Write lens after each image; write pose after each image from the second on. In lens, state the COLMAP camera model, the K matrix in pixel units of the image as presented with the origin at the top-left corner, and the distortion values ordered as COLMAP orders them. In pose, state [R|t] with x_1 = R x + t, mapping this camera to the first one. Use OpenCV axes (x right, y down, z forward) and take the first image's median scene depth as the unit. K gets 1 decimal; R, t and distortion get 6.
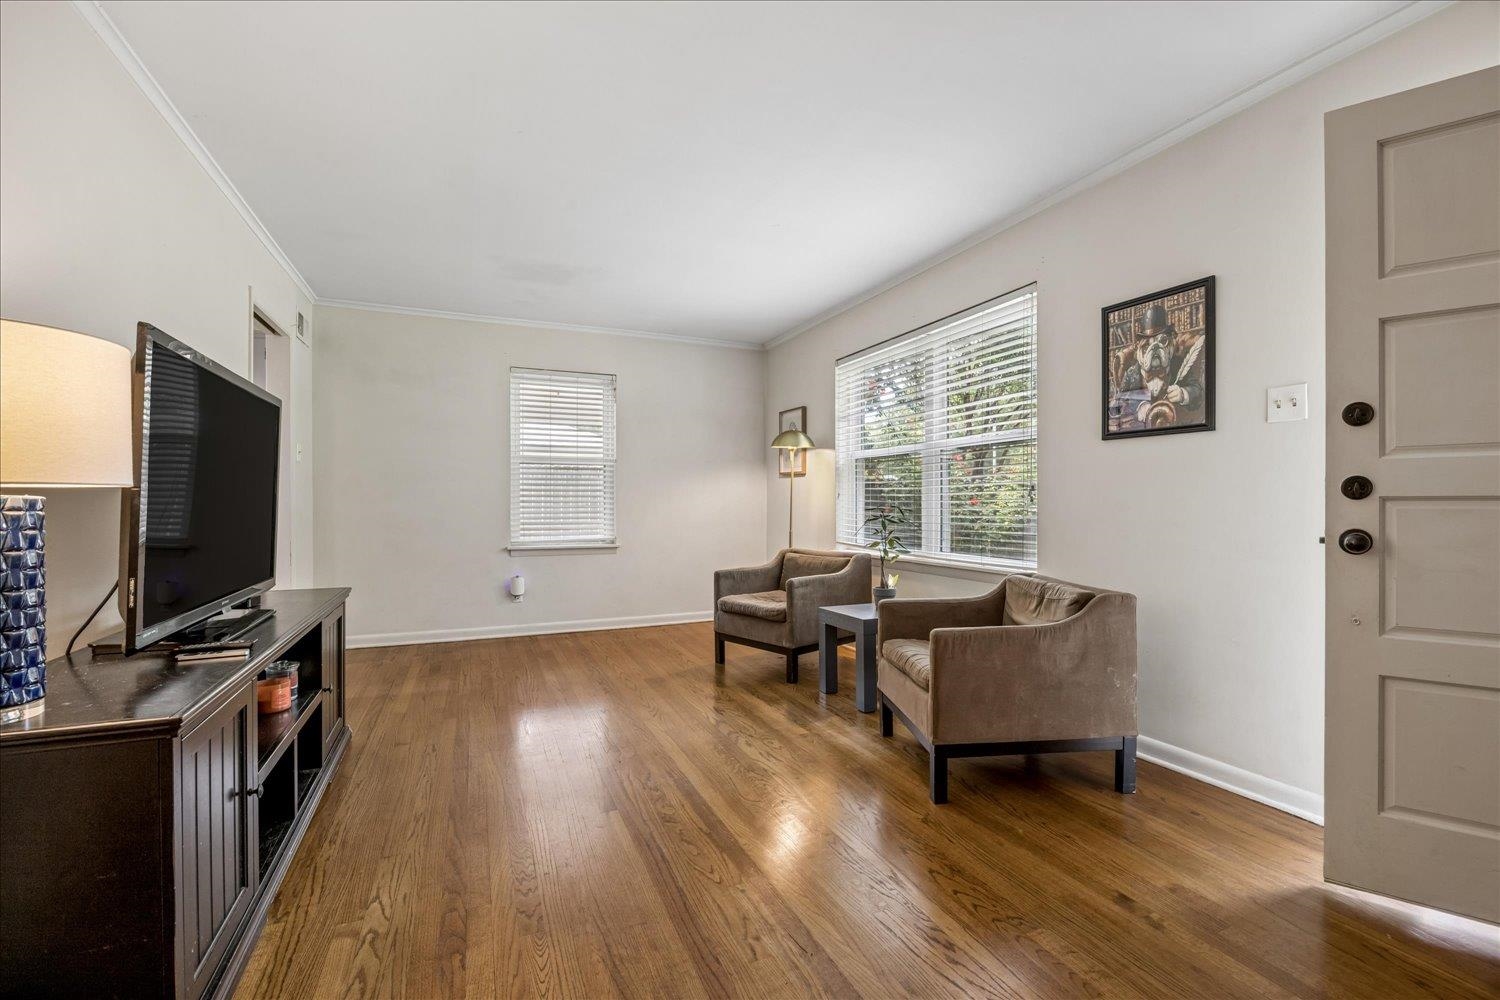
lens RADIAL K [[652.0, 0, 748.0], [0, 652.0, 507.5], [0, 0, 1]] dist [-0.008282, 0.000177]
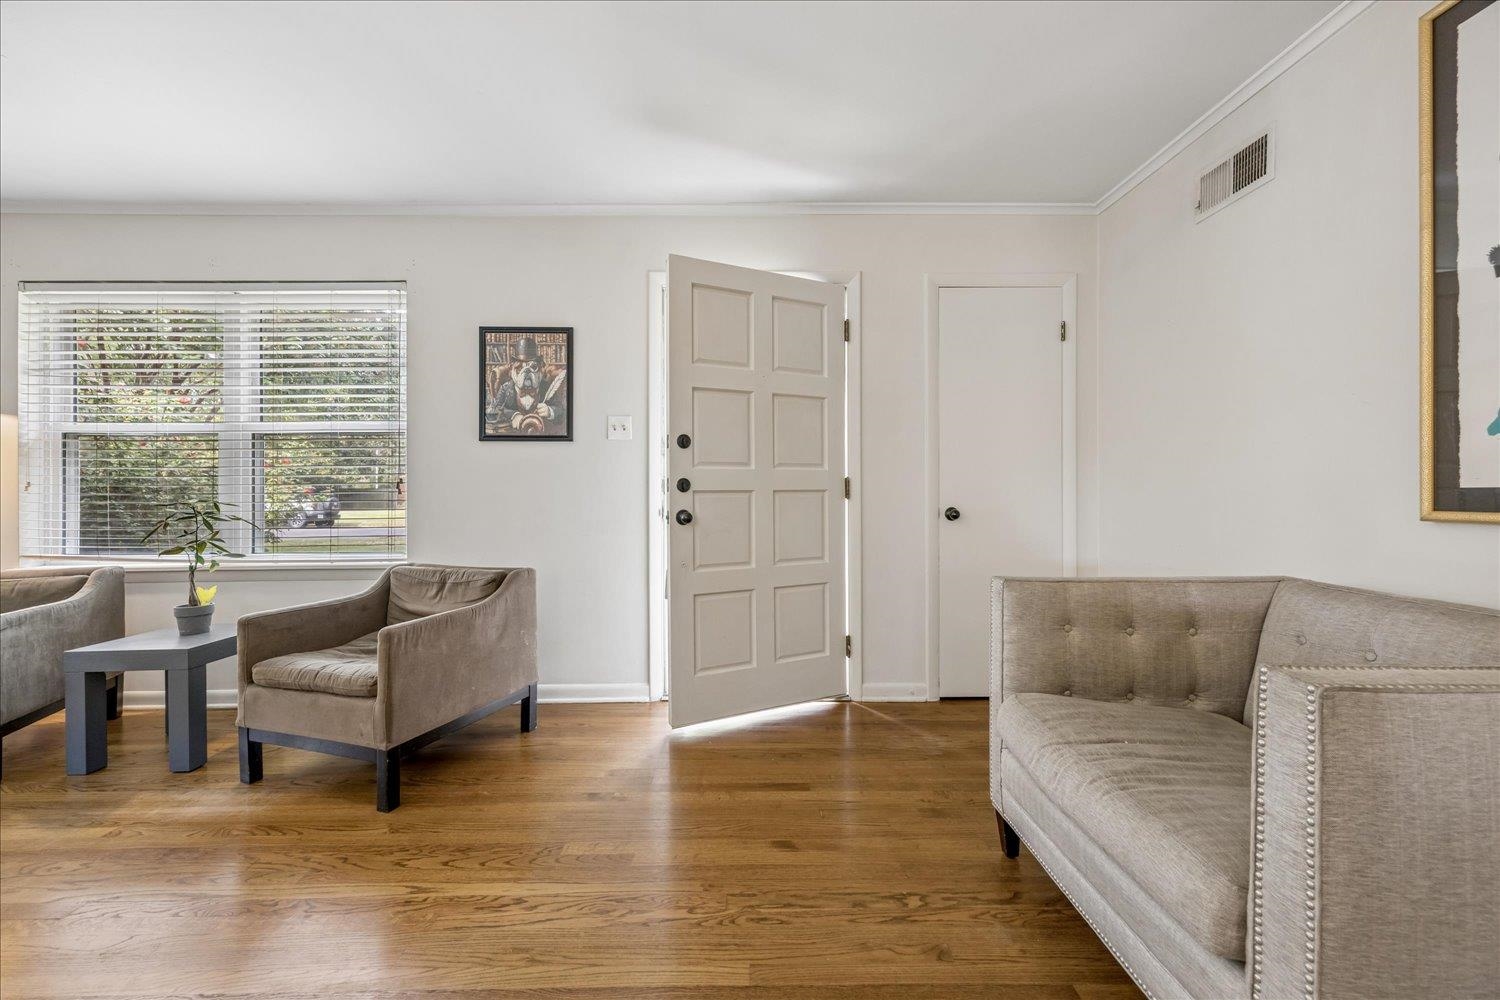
lens RADIAL K [[617.1, 0, 750.9], [0, 617.1, 494.0], [0, 0, 1]] dist [0.011422, -0.000111]
pose [[0.399046, -0.001277, 0.916930, -0.293715], [0.010532, 0.999939, -0.003191, -0.000486], [-0.916870, 0.010931, 0.399036, 0.130796]]
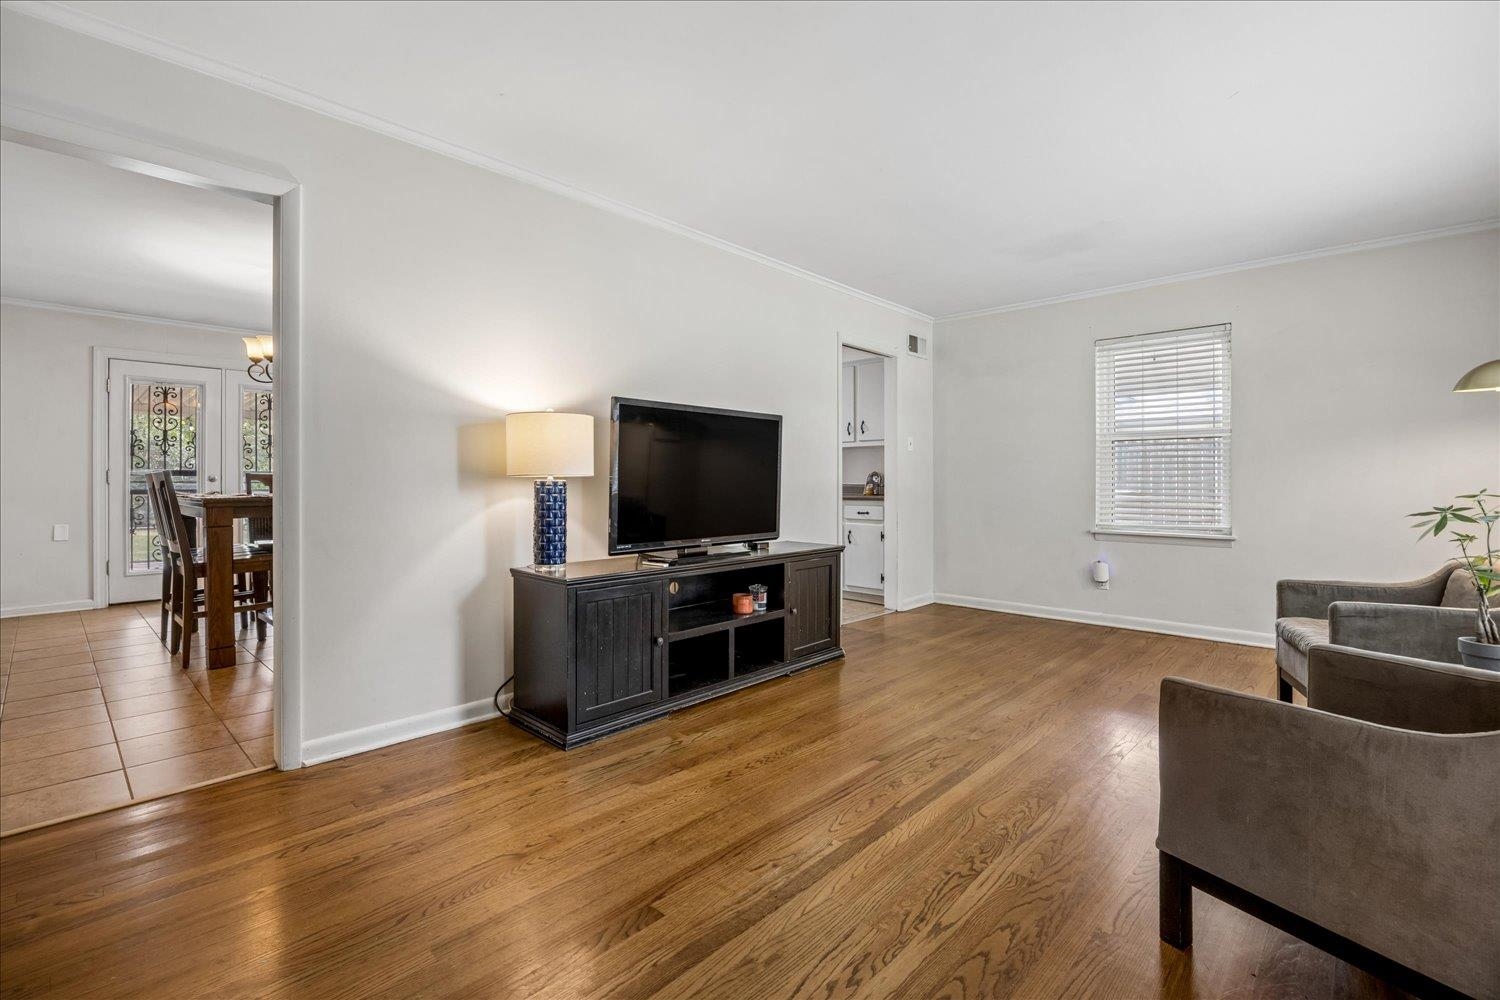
lens RADIAL K [[668.6, 0, 748.4], [0, 668.6, 477.4], [0, 0, 1]] dist [-0.000677, -0.000027]
pose [[0.392242, -0.005020, -0.919848, 0.660645], [-0.008925, 0.999917, -0.009262, -0.004466], [0.919819, 0.011842, 0.392165, 0.299122]]
